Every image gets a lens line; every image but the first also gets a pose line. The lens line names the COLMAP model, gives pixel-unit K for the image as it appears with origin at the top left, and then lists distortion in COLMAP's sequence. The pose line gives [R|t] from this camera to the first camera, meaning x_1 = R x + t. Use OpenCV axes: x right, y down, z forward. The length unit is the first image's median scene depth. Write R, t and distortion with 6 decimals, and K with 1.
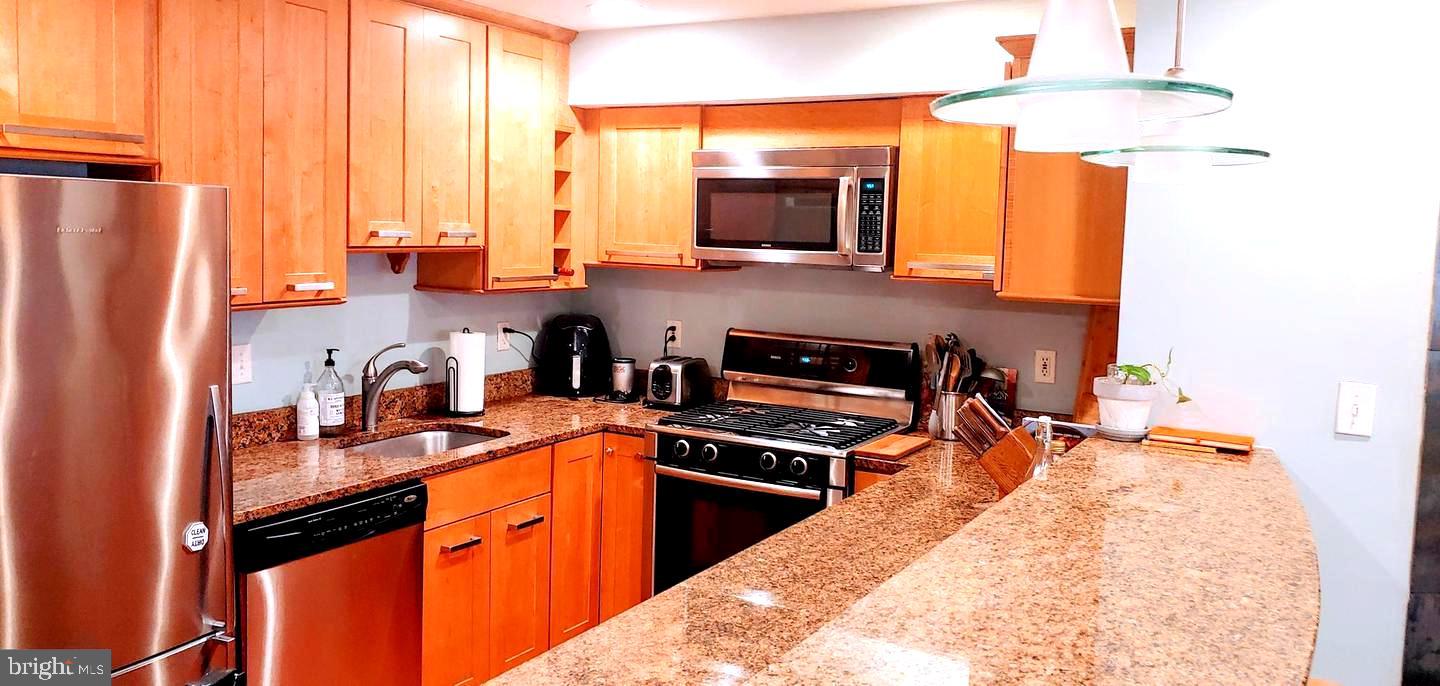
lens RADIAL K [[1073.3, 0, 717.3], [0, 1073.3, 349.6], [0, 0, 1]] dist [-0.014105, -0.027031]
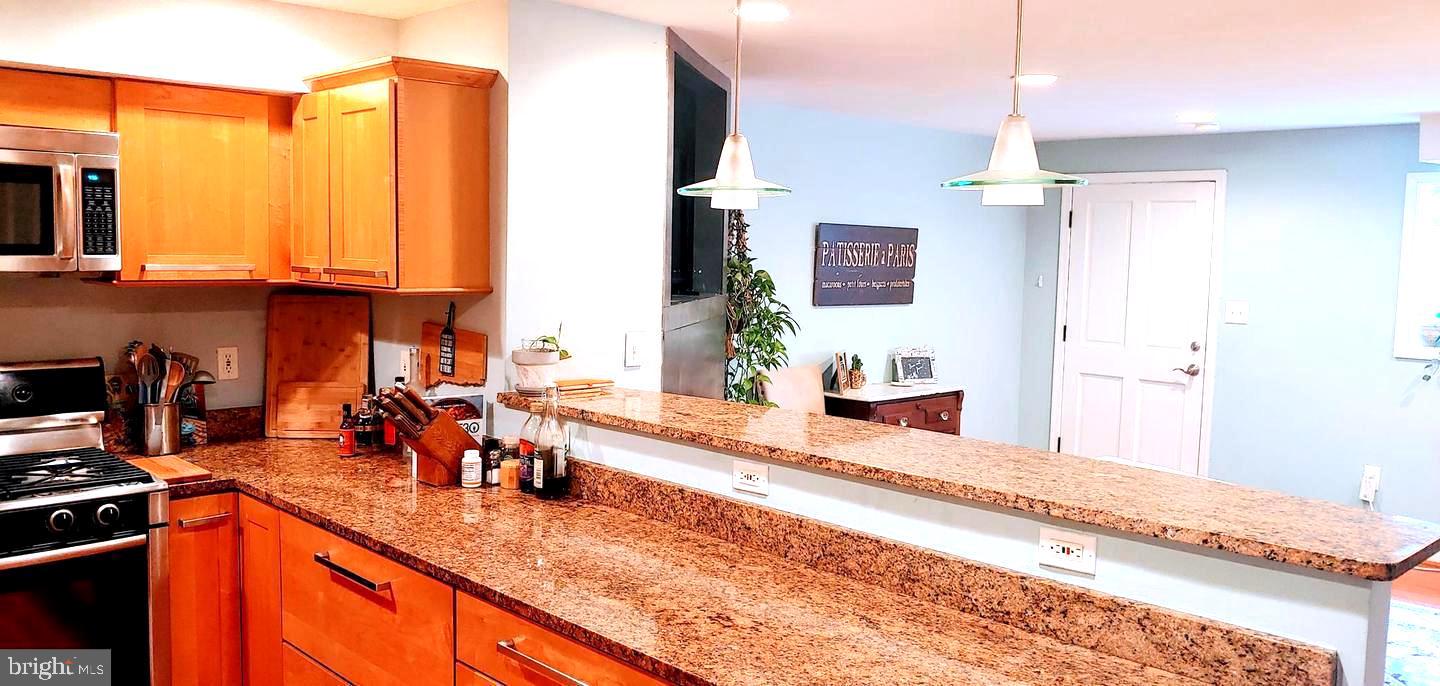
lens RADIAL K [[1073.3, 0, 719.1], [0, 1073.3, 344.9], [0, 0, 1]] dist [-0.014105, -0.027031]
pose [[0.242981, -0.107650, 0.964039, -0.665674], [0.088647, 0.992129, 0.088444, -0.059686], [-0.965972, 0.063969, 0.250611, 0.367871]]
